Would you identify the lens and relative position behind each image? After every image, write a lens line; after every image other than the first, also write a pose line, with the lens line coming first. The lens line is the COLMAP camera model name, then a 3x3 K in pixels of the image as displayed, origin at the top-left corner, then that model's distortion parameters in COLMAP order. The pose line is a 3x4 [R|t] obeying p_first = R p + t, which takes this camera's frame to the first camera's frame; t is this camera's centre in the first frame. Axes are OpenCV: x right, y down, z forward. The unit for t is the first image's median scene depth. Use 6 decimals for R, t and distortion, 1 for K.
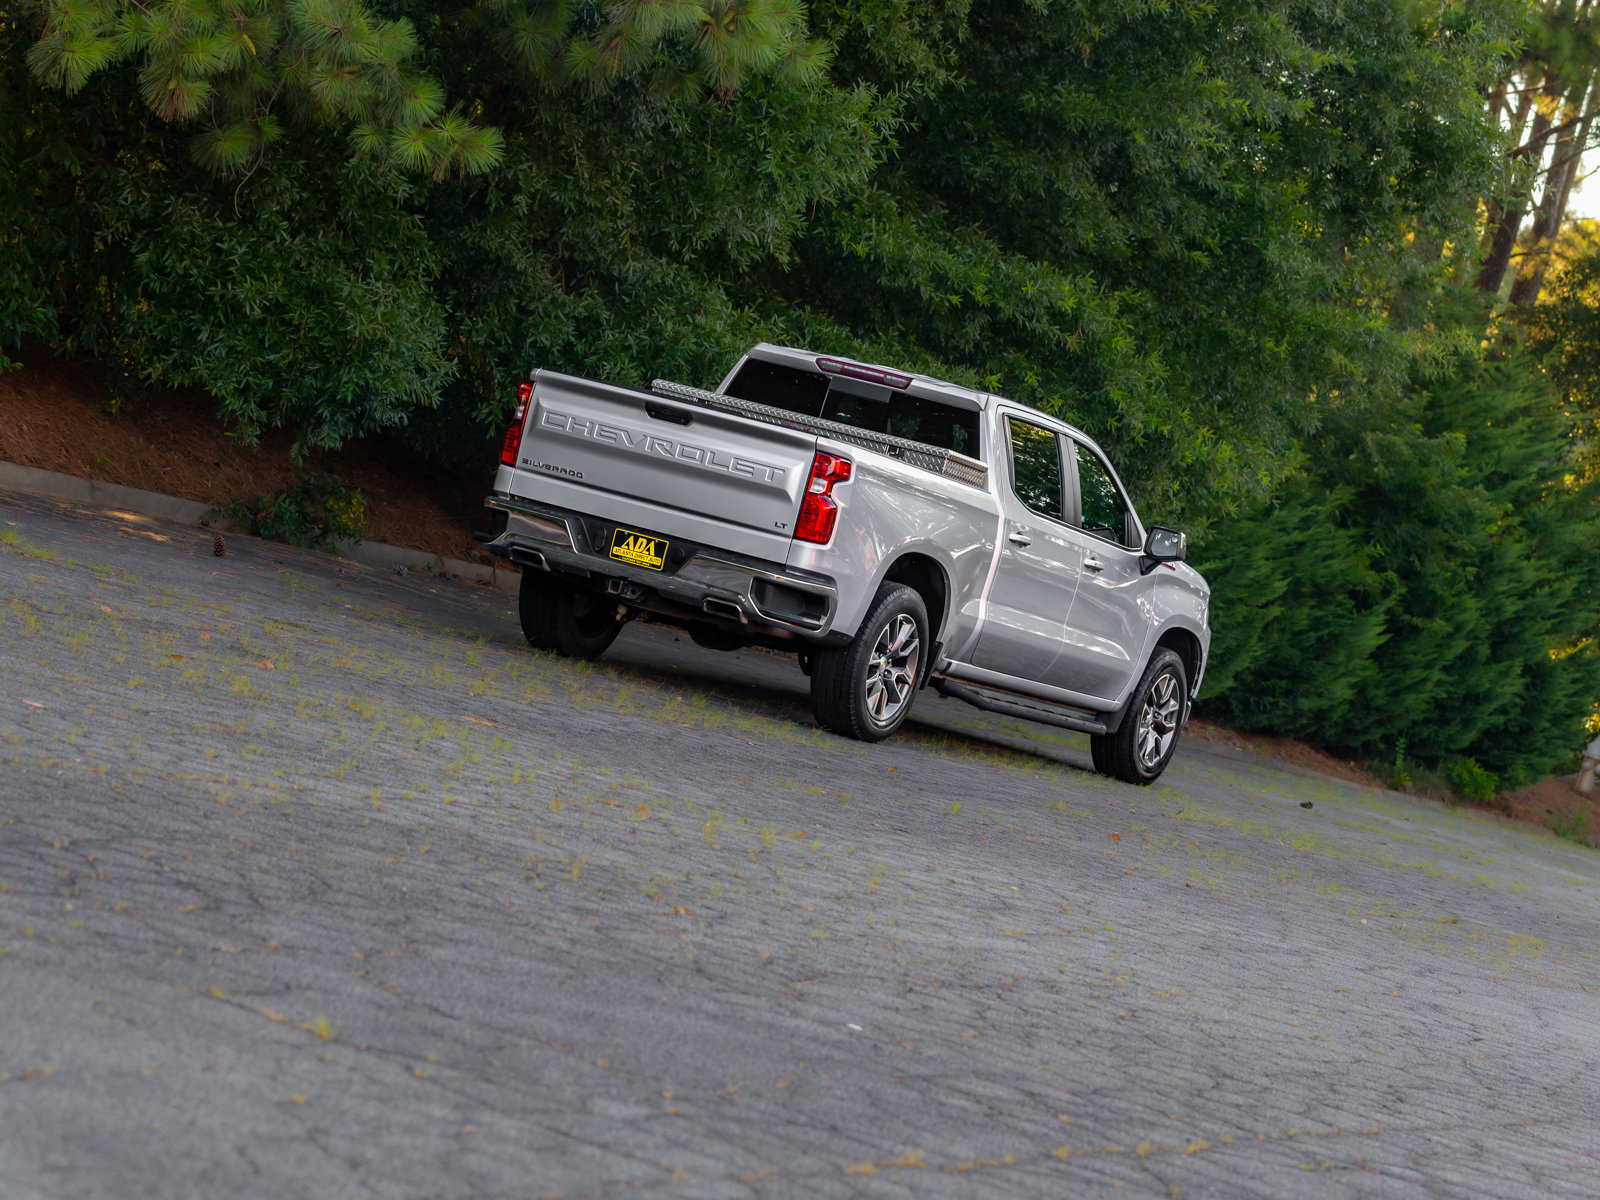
lens RADIAL K [[3582.8, 0, 800.0], [0, 3582.8, 600.0], [0, 0, 1]] dist [0.163846, -0.616770]
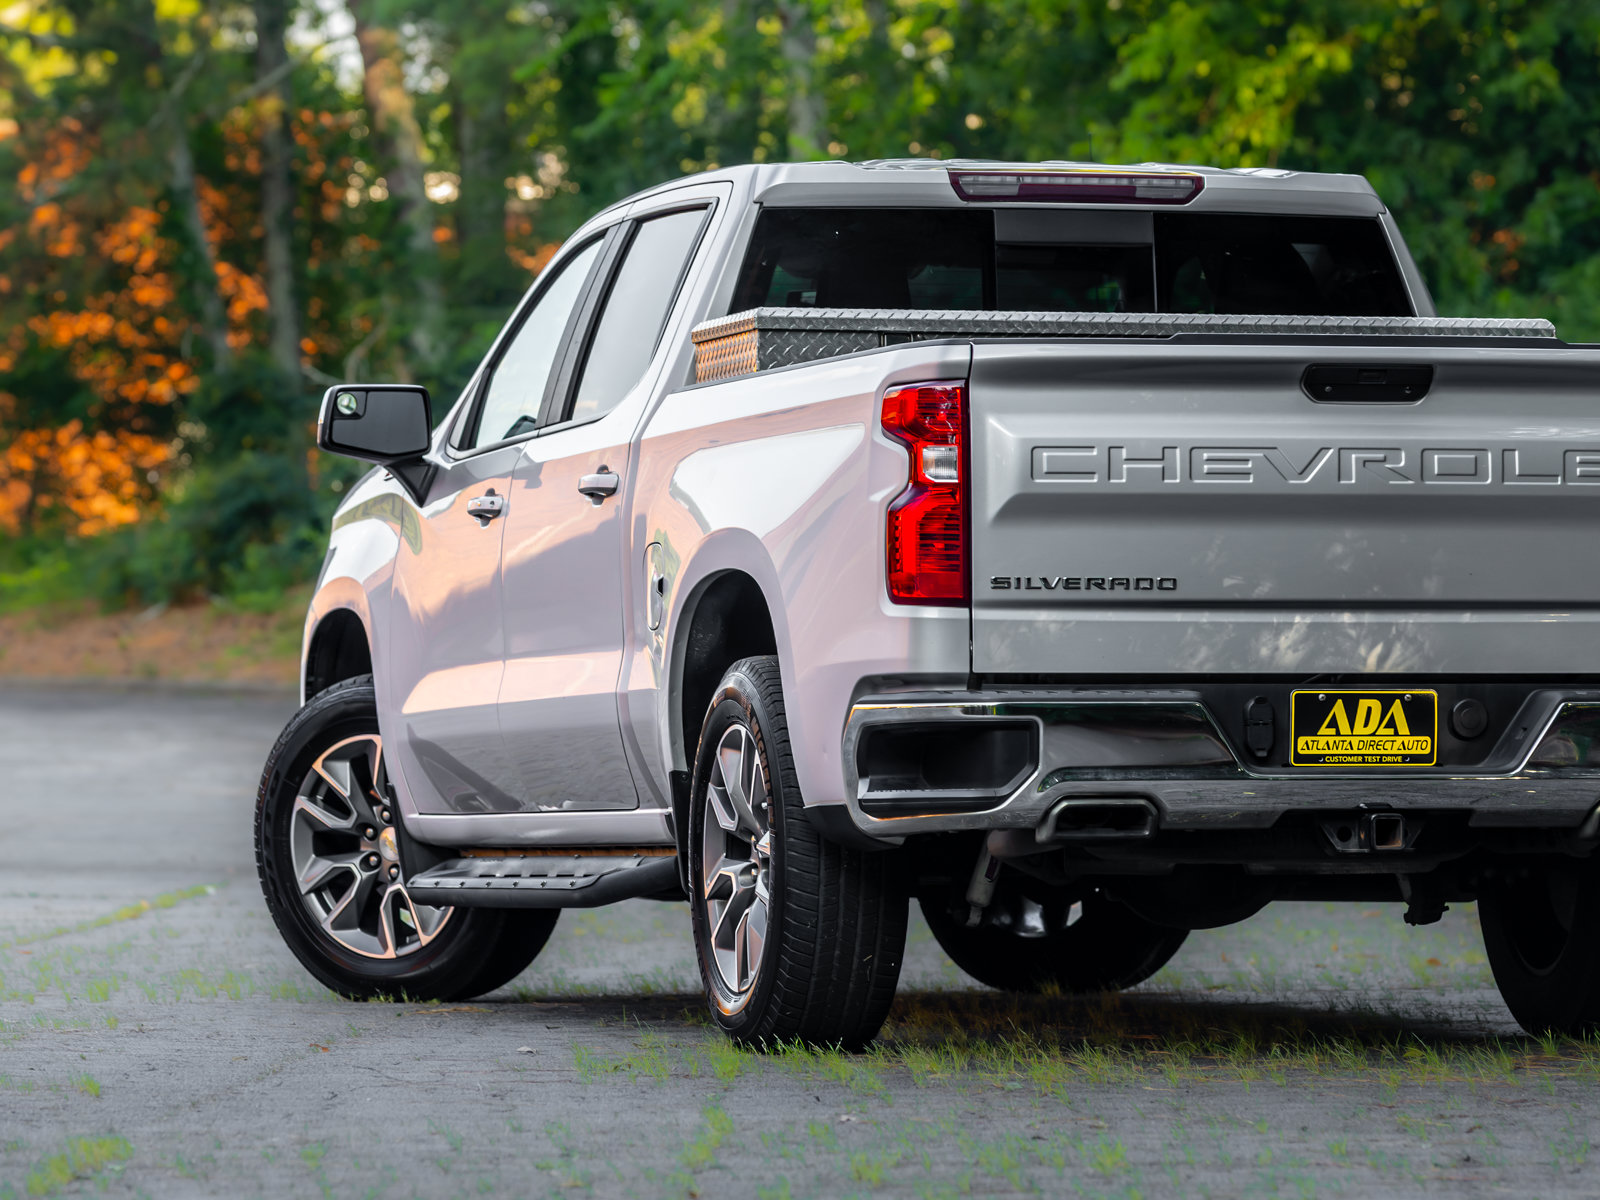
lens RADIAL K [[8366.6, 0, 800.0], [0, 8366.6, 600.0], [0, 0, 1]] dist [-0.201674, -0.777385]
pose [[0.742388, -0.235422, 0.627245, -0.690468], [0.203246, 0.971247, 0.123979, -0.160424], [-0.638397, 0.035445, 0.768891, 0.329702]]
